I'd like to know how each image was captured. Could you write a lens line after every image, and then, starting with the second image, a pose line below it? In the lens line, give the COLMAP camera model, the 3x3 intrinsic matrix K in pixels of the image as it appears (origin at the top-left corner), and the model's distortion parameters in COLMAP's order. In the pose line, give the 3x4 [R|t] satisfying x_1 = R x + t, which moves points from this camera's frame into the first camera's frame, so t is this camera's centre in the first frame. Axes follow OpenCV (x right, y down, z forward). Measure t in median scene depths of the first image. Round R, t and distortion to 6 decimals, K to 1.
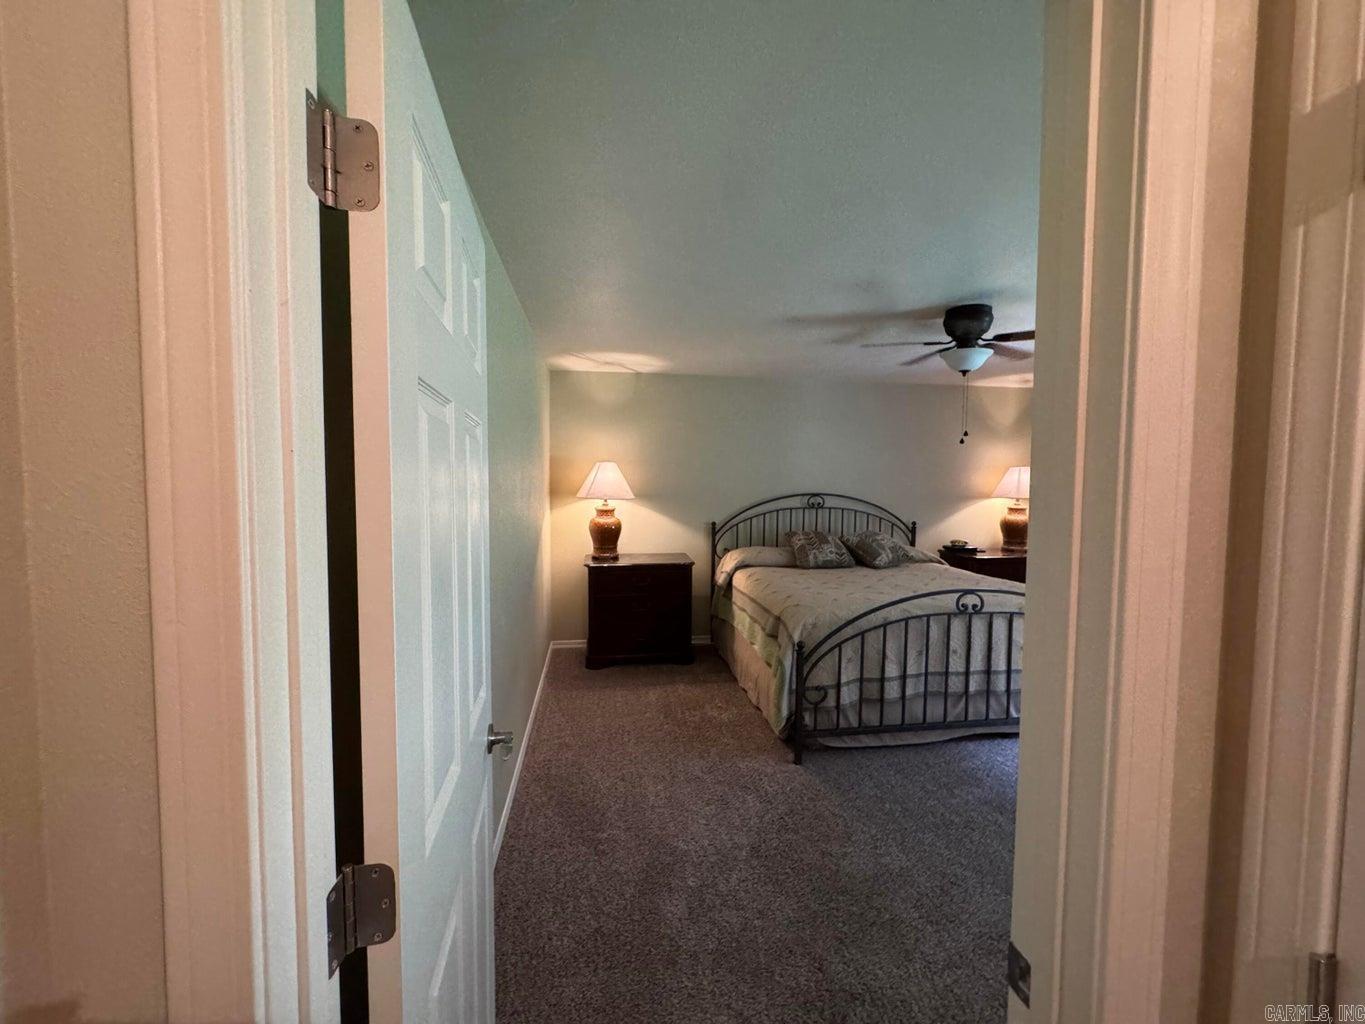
lens RADIAL K [[543.0, 0, 680.7], [0, 543.0, 510.3], [0, 0, 1]] dist [-0.001849, 0.000403]
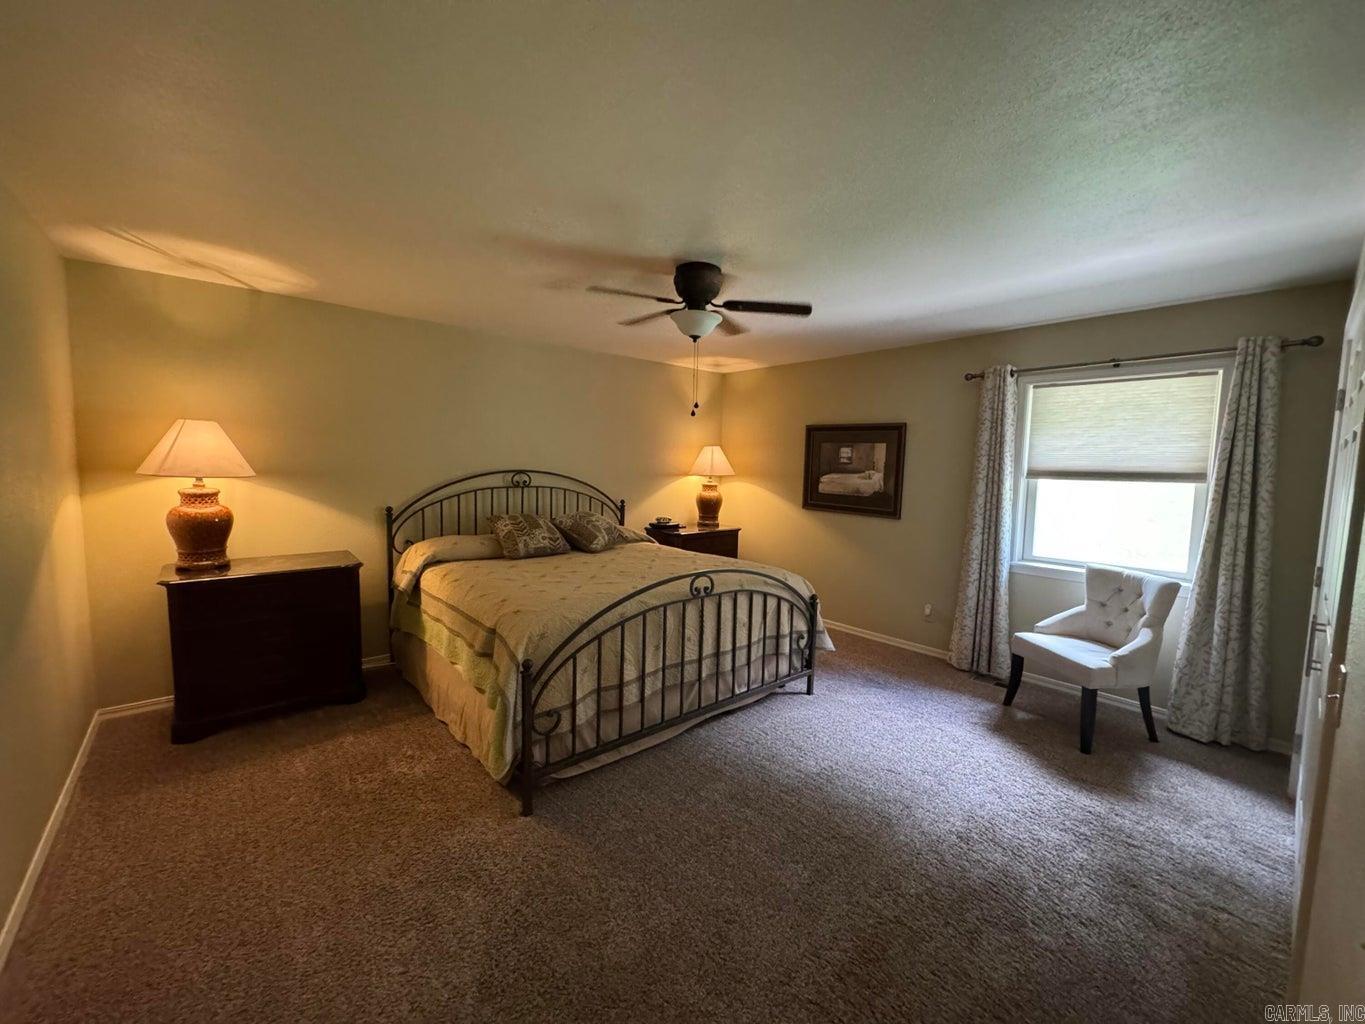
lens RADIAL K [[543.0, 0, 680.7], [0, 543.0, 510.3], [0, 0, 1]] dist [-0.001849, 0.000403]
pose [[0.845137, -0.034460, 0.533439, 0.000052], [0.012863, 0.998942, 0.044152, -0.003455], [-0.534396, -0.030453, 0.844686, 0.217844]]
